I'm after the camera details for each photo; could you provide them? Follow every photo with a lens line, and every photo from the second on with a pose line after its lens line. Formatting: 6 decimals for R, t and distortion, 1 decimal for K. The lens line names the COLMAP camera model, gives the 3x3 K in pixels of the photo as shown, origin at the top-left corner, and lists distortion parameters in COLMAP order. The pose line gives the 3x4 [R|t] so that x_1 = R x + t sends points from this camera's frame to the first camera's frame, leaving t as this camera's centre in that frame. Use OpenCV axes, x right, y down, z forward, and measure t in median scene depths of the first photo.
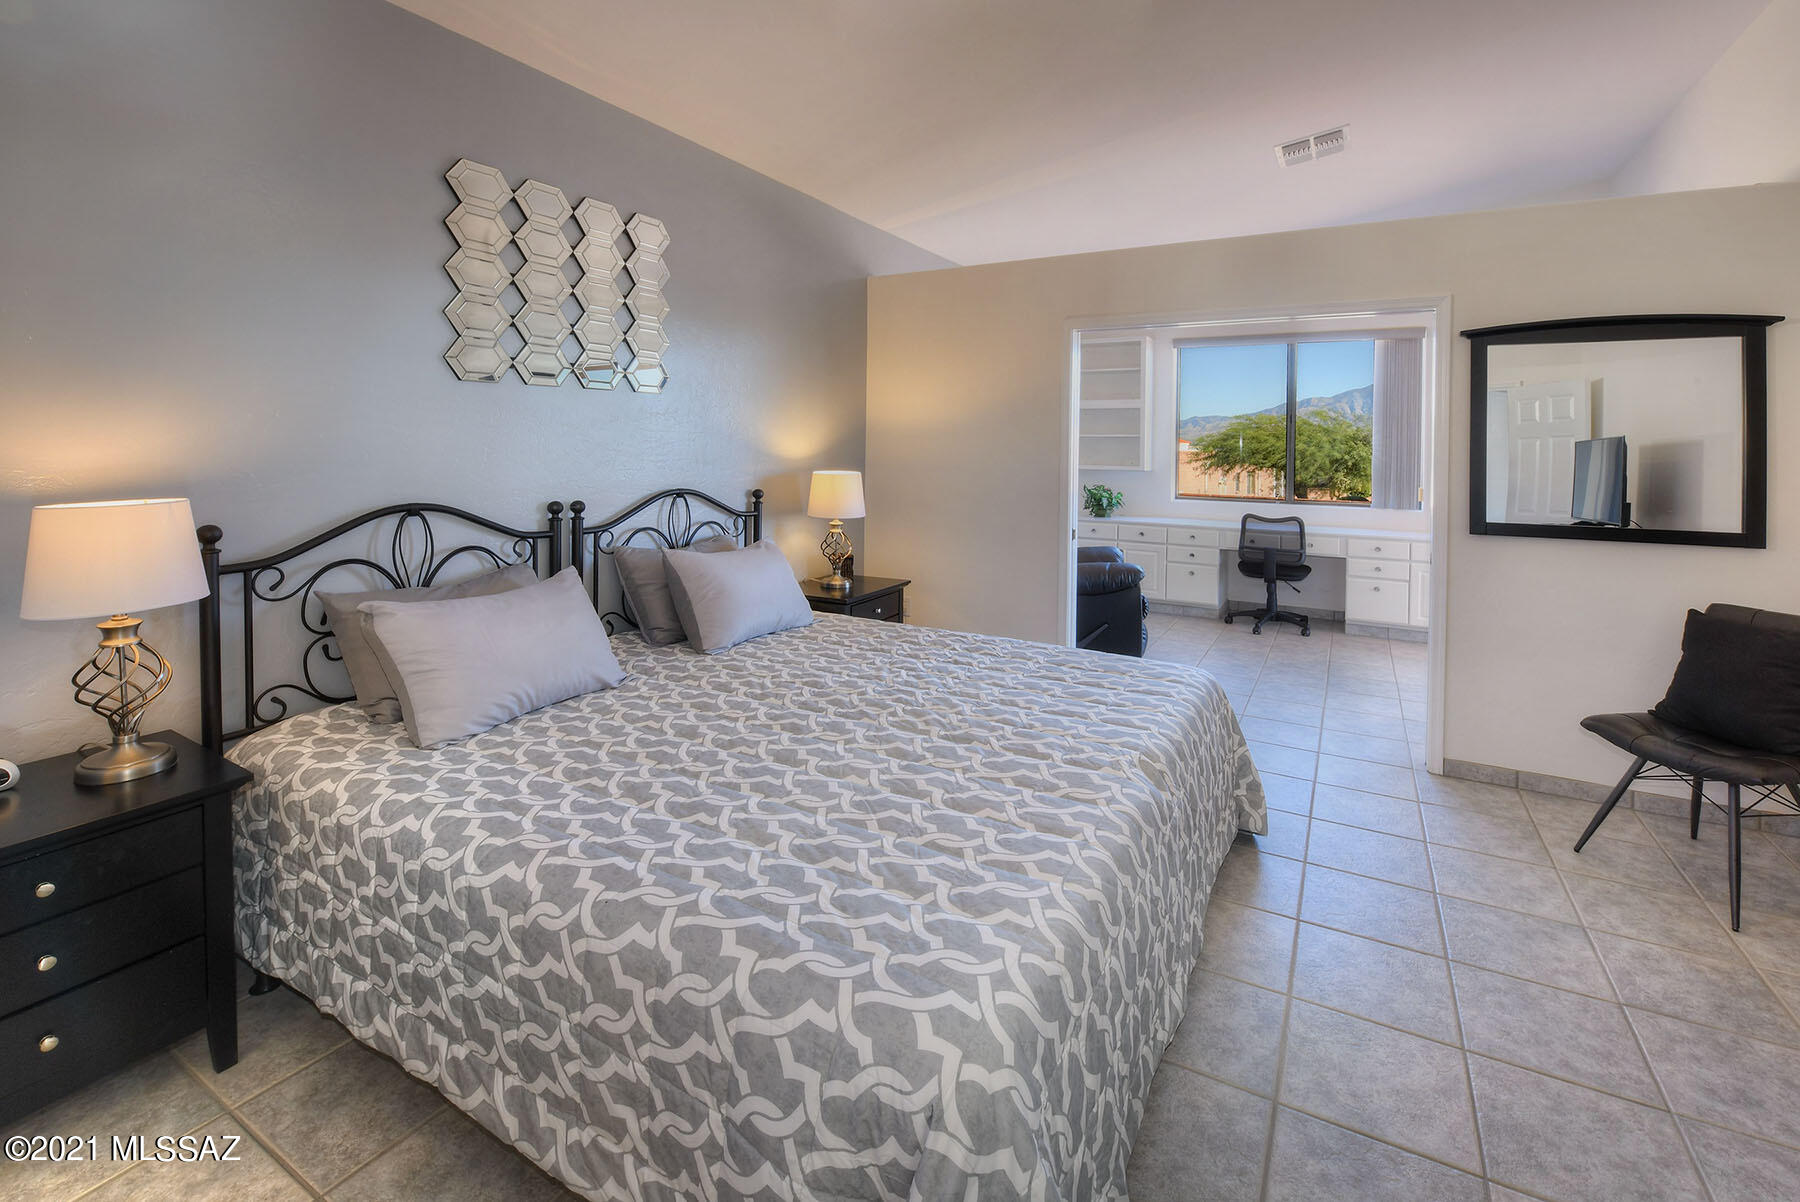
lens RADIAL K [[733.3, 0, 893.6], [0, 733.3, 459.2], [0, 0, 1]] dist [-0.013151, -0.000162]
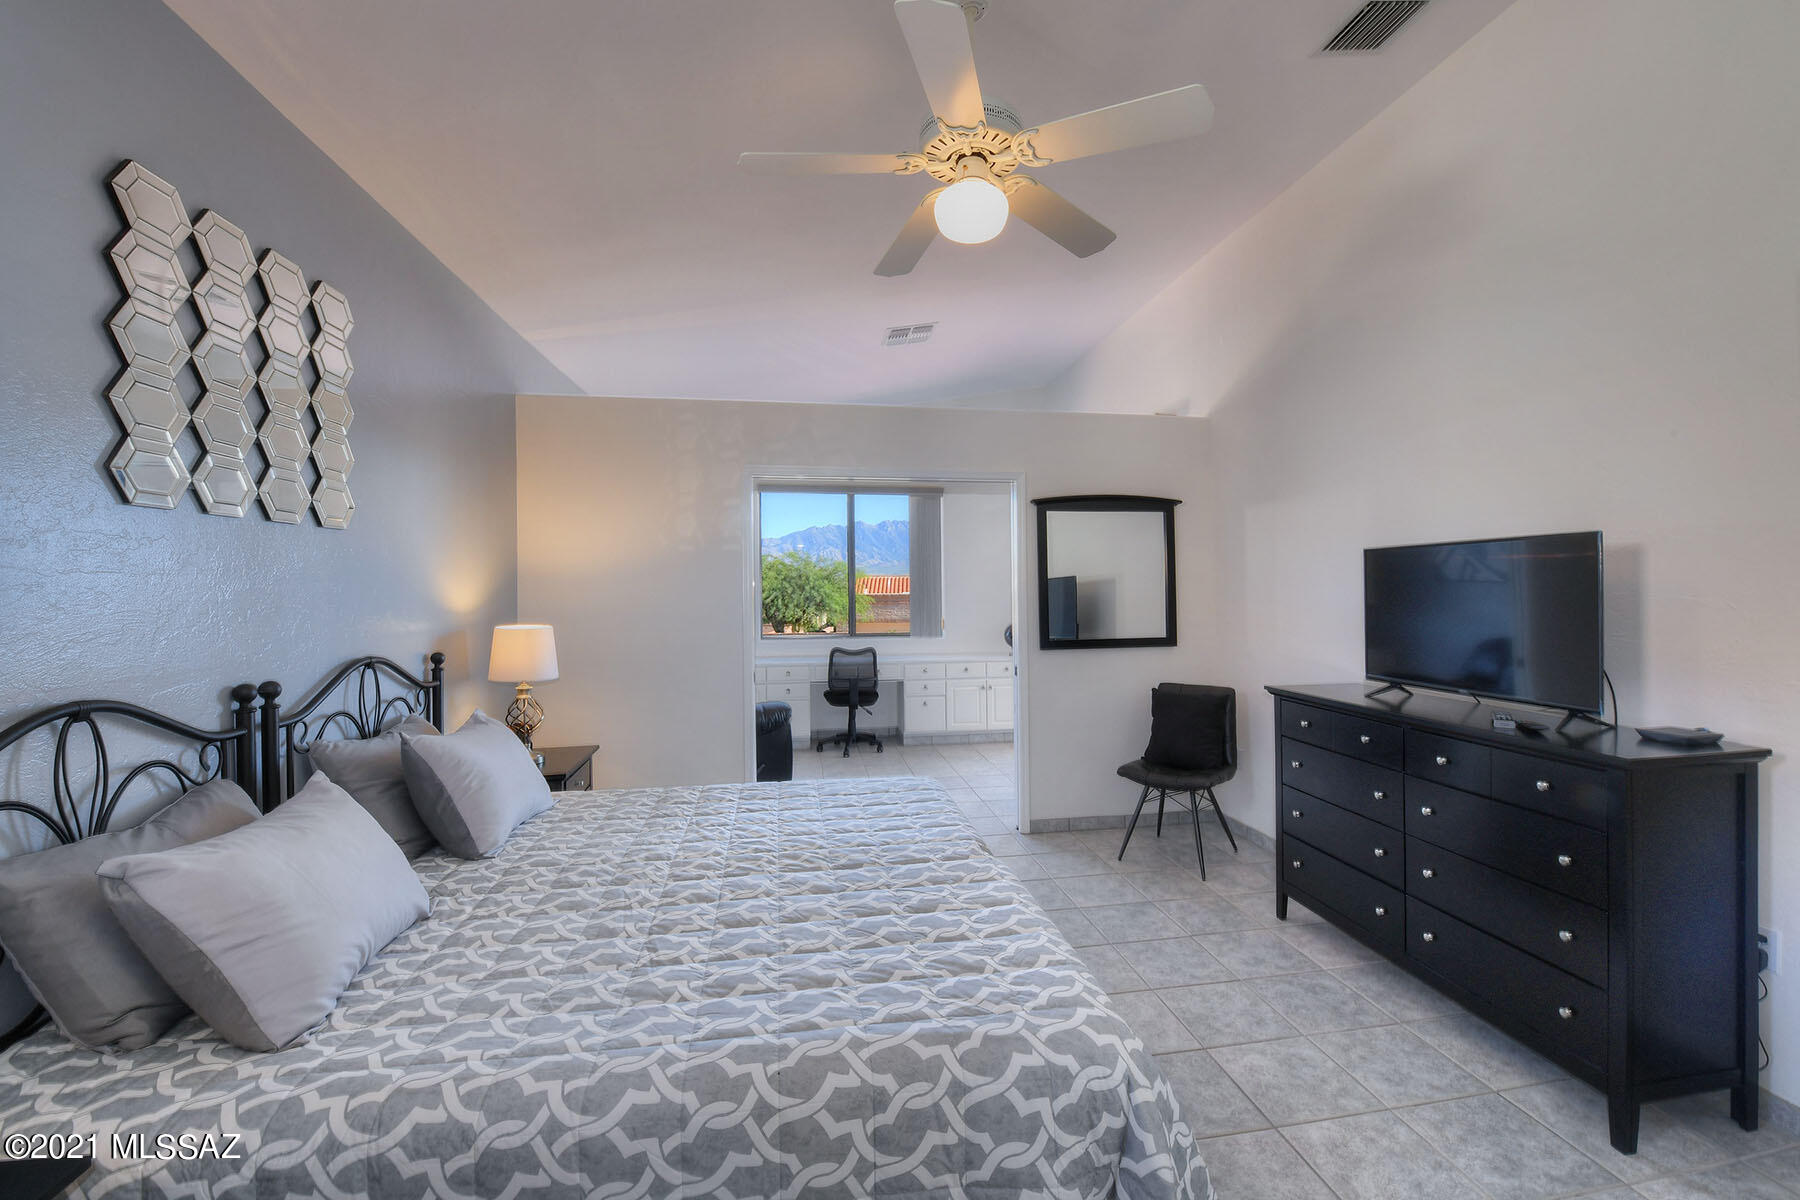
lens RADIAL K [[787.0, 0, 900.0], [0, 787.0, 600.0], [0, 0, 1]] dist [-0.028215, 0.000009]
pose [[0.774395, -0.026988, 0.632126, -0.413433], [0.029745, 0.999538, 0.006235, -0.006946], [-0.632002, 0.013974, 0.774841, 0.045005]]
